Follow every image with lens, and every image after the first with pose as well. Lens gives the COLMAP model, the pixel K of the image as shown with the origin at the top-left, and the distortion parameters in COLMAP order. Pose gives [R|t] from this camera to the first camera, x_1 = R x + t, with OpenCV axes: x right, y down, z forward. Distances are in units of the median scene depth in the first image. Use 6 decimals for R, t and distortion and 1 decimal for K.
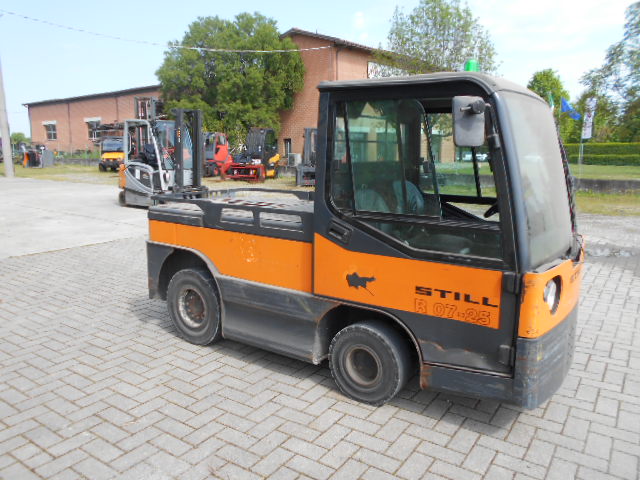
lens RADIAL K [[508.6, 0, 323.3], [0, 508.6, 242.7], [0, 0, 1]] dist [0.002920, 0.045941]
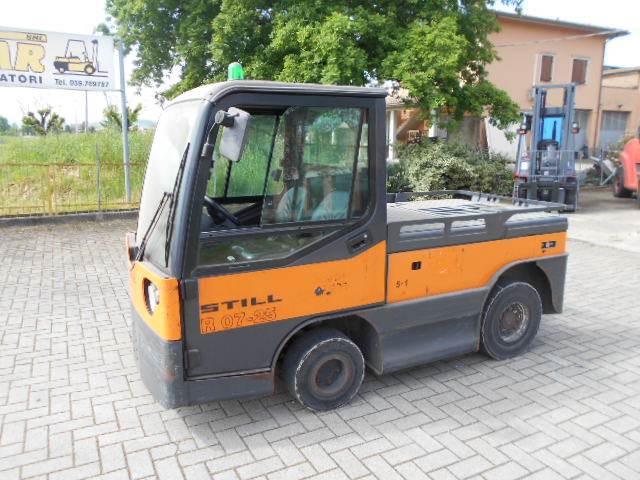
lens RADIAL K [[508.6, 0, 323.3], [0, 508.6, 242.7], [0, 0, 1]] dist [0.002920, 0.045941]
pose [[0.486640, -0.166524, 0.857585, -0.453752], [0.182748, 0.979350, 0.086467, -0.062554], [-0.854274, 0.114643, 0.507023, 0.307939]]
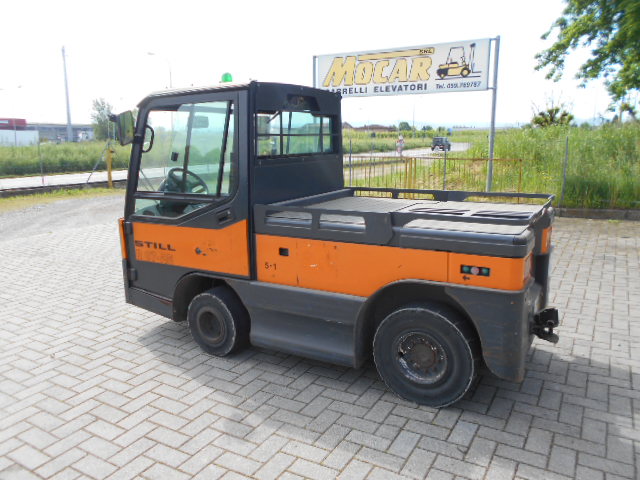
lens RADIAL K [[508.6, 0, 323.3], [0, 508.6, 242.7], [0, 0, 1]] dist [0.002920, 0.045941]
pose [[0.998300, -0.014589, 0.056436, 0.586109], [0.015590, 0.999728, -0.017342, 0.115758], [-0.056167, 0.018192, 0.998256, -0.400853]]
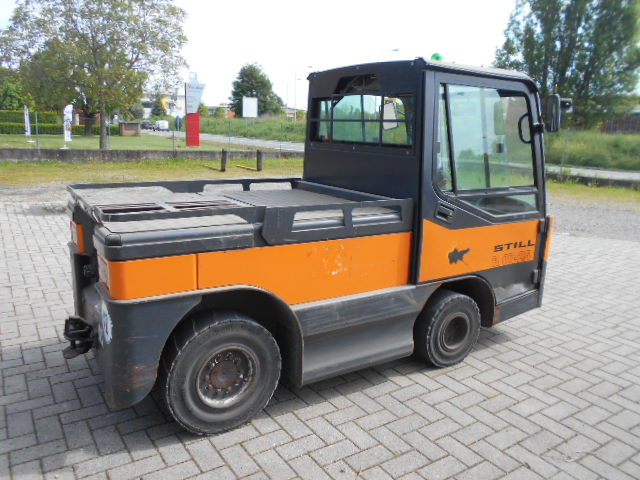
lens RADIAL K [[508.6, 0, 323.3], [0, 508.6, 242.7], [0, 0, 1]] dist [0.002920, 0.045941]
pose [[0.388421, -0.200051, 0.899504, -1.005499], [0.142532, 0.977445, 0.155838, -0.160137], [-0.910392, 0.067677, 0.408174, 0.822708]]
